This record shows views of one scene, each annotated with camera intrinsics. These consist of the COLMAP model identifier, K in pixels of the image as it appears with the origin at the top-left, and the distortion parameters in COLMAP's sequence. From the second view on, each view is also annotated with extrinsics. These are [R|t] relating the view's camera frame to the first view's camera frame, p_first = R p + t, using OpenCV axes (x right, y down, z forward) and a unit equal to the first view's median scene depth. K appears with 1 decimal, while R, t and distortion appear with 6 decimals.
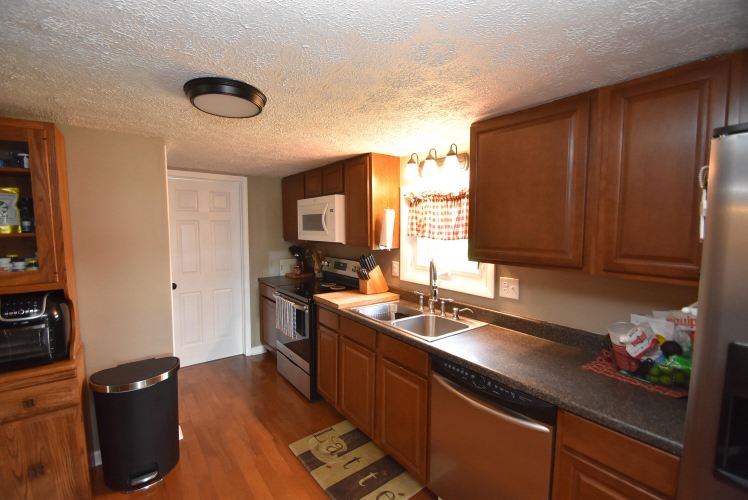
lens RADIAL K [[327.4, 0, 364.6], [0, 327.4, 249.0], [0, 0, 1]] dist [0.012441, -0.014341]
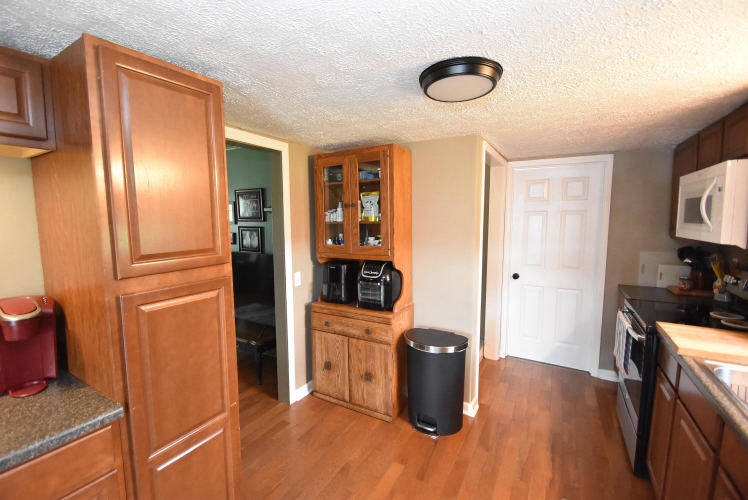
lens RADIAL K [[327.4, 0, 364.6], [0, 327.4, 249.0], [0, 0, 1]] dist [0.012441, -0.014341]
pose [[0.390689, 0.086051, -0.916492, 0.232395], [-0.063591, 0.995766, 0.066387, -0.012073], [0.918324, 0.032344, 0.394507, 0.236335]]
